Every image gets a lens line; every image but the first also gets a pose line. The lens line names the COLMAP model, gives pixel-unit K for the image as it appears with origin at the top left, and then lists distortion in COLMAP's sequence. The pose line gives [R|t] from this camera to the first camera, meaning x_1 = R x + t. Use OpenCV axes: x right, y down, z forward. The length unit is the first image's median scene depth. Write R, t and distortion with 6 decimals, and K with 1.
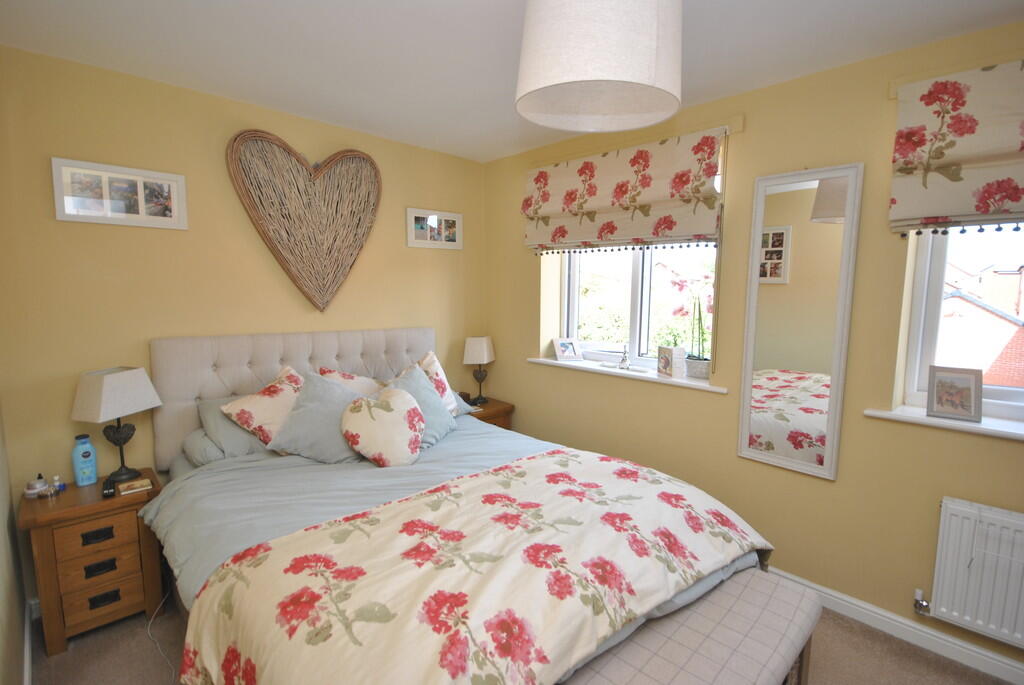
lens RADIAL K [[476.4, 0, 512.0], [0, 476.4, 342.5], [0, 0, 1]] dist [-0.001863, -0.000625]
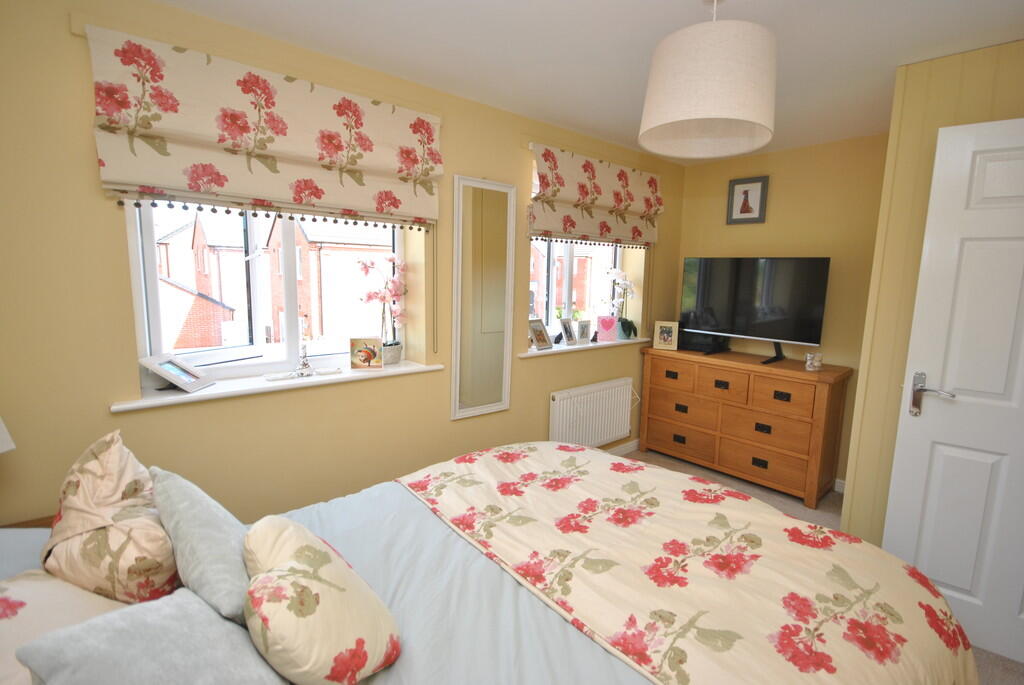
lens RADIAL K [[494.3, 0, 512.0], [0, 494.3, 342.5], [0, 0, 1]] dist [0.056899, -0.029944]
pose [[0.041488, -0.147042, 0.988260, -0.612037], [0.086561, 0.985921, 0.143060, -0.094983], [-0.995382, 0.079609, 0.053632, 0.716850]]
